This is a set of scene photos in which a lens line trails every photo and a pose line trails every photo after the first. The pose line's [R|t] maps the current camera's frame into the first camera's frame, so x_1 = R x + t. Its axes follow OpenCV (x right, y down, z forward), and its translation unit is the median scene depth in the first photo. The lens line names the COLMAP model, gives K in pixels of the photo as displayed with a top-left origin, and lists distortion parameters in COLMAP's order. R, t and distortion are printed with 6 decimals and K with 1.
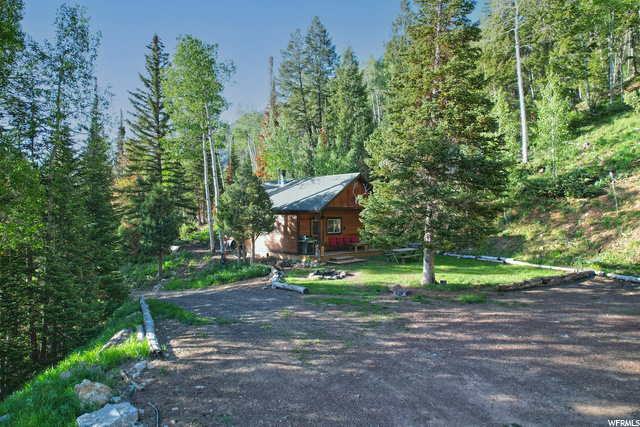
lens RADIAL K [[399.2, 0, 320.0], [0, 399.2, 213.5], [0, 0, 1]] dist [-0.027994, 0.000584]
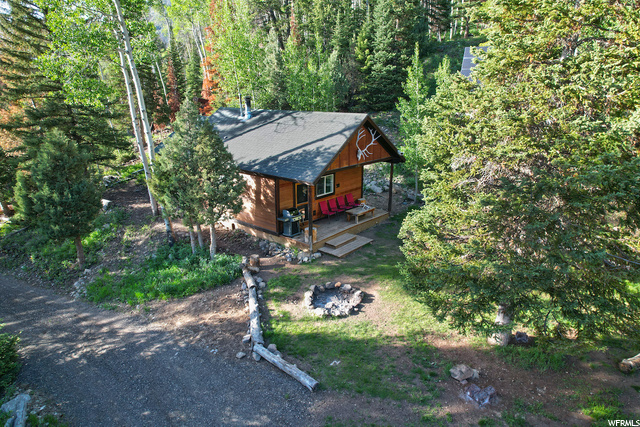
lens RADIAL K [[399.2, 0, 320.0], [0, 399.2, 213.5], [0, 0, 1]] dist [-0.027994, 0.000584]
pose [[0.994447, -0.030778, 0.100636, -0.050750], [0.000134, 0.956646, 0.291252, -0.137432], [-0.105238, -0.289621, 0.951338, 0.325759]]
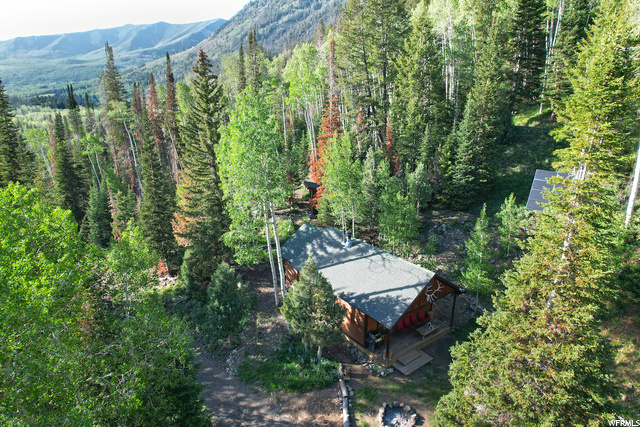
lens RADIAL K [[397.3, 0, 327.6], [0, 397.3, 214.0], [0, 0, 1]] dist [-0.098897, 0.075994]
pose [[0.994390, 0.040251, -0.097817, -0.064286], [-0.009052, 0.953757, 0.300442, -0.503974], [0.105387, -0.297871, 0.948771, 0.153116]]
